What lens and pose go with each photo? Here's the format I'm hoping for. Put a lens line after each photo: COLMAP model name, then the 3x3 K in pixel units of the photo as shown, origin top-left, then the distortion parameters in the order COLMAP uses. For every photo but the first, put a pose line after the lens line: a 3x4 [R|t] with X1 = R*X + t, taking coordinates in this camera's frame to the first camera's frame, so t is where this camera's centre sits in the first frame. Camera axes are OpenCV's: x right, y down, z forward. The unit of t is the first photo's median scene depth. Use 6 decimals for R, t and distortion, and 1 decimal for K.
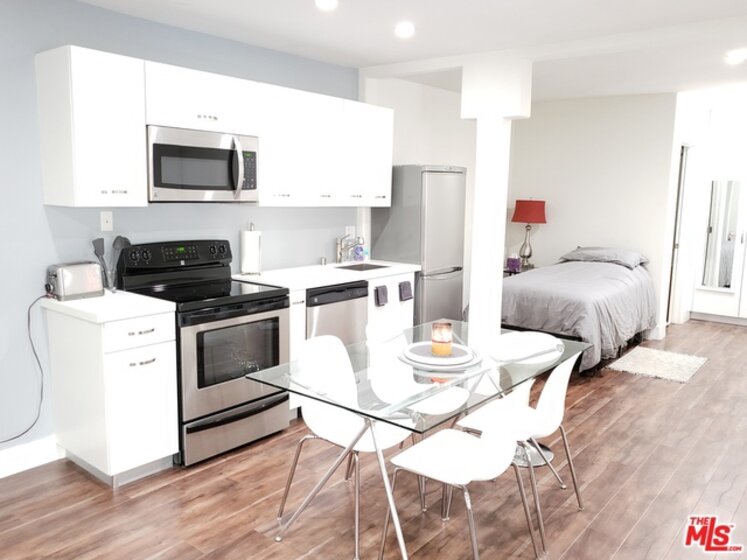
lens RADIAL K [[608.5, 0, 373.5], [0, 608.5, 280.0], [0, 0, 1]] dist [0.038233, -0.001864]
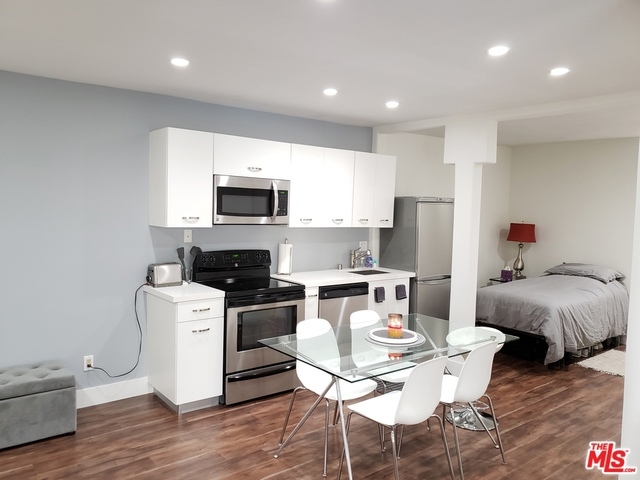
lens RADIAL K [[511.0, 0, 320.0], [0, 511.0, 240.0], [0, 0, 1]] dist [0.030786, -0.008058]
pose [[0.977745, 0.022953, -0.208536, 0.140838], [-0.040130, 0.996105, -0.078515, 0.000054], [0.205922, 0.085136, 0.974858, -0.159106]]
